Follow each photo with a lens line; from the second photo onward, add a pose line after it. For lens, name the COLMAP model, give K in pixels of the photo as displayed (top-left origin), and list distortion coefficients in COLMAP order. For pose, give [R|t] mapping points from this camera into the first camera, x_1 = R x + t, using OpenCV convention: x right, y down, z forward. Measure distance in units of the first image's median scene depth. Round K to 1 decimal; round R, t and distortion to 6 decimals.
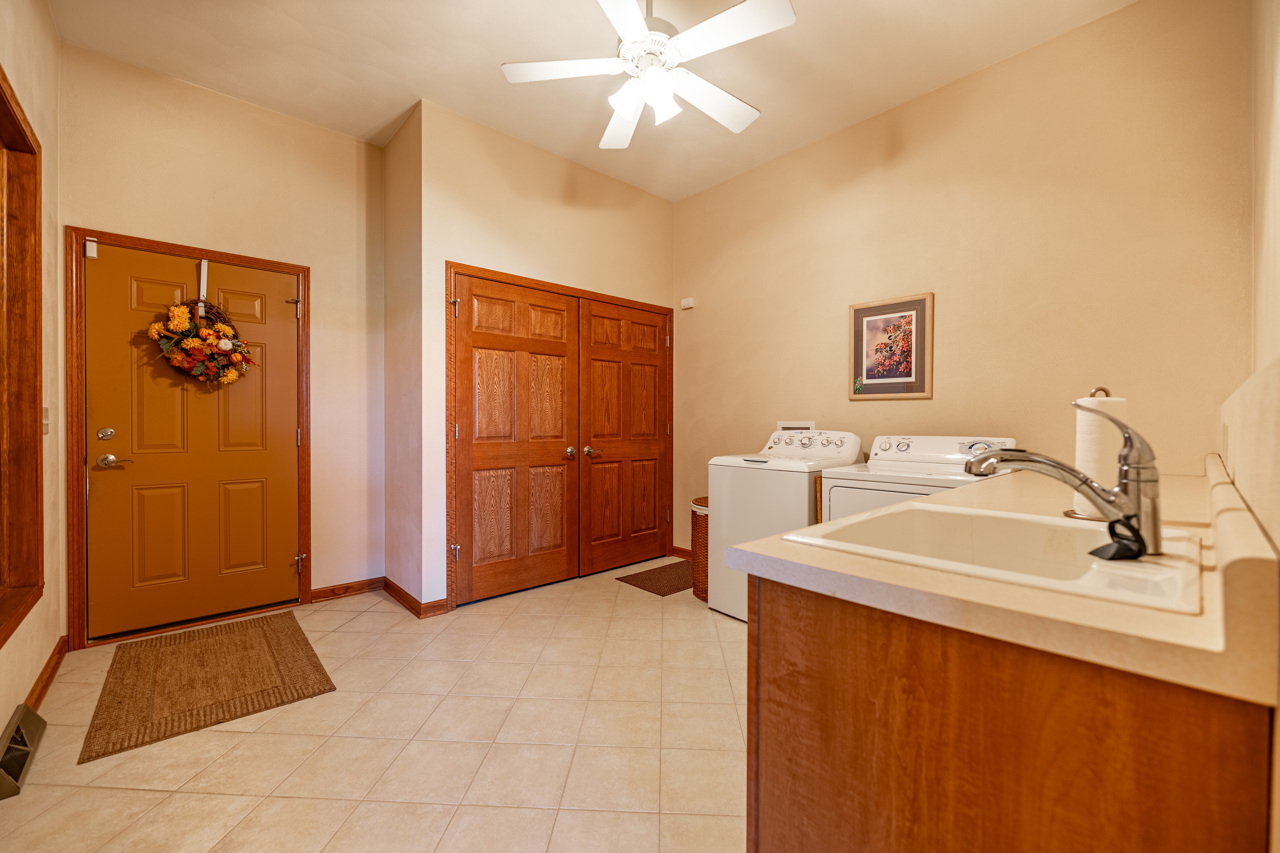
lens RADIAL K [[512.3, 0, 638.6], [0, 512.3, 425.7], [0, 0, 1]] dist [-0.003114, -0.000251]
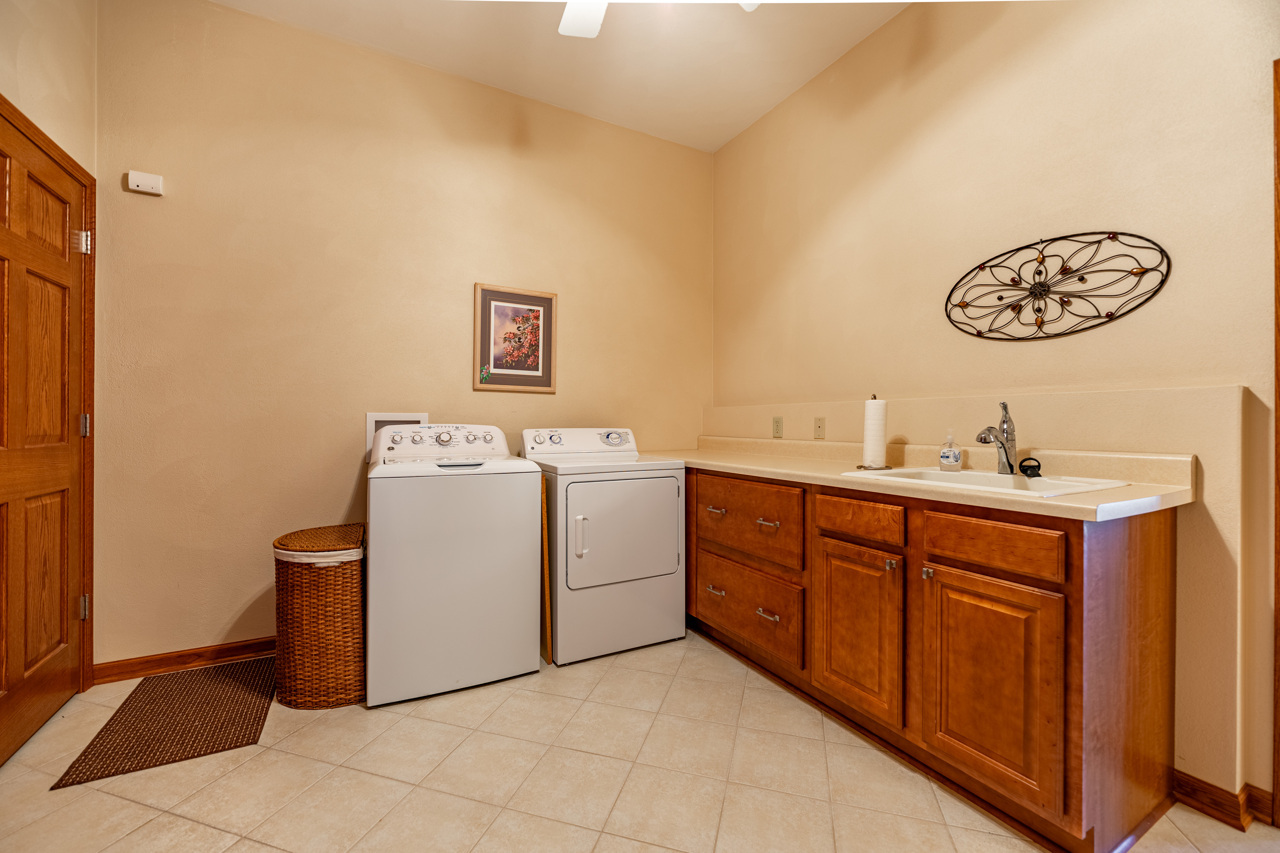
lens RADIAL K [[512.3, 0, 639.3], [0, 512.3, 423.5], [0, 0, 1]] dist [-0.003114, -0.000251]
pose [[0.239284, 0.001518, 0.970948, -0.395358], [0.004452, 0.999987, -0.002660, 0.012369], [-0.970939, 0.004959, 0.239274, 0.539150]]
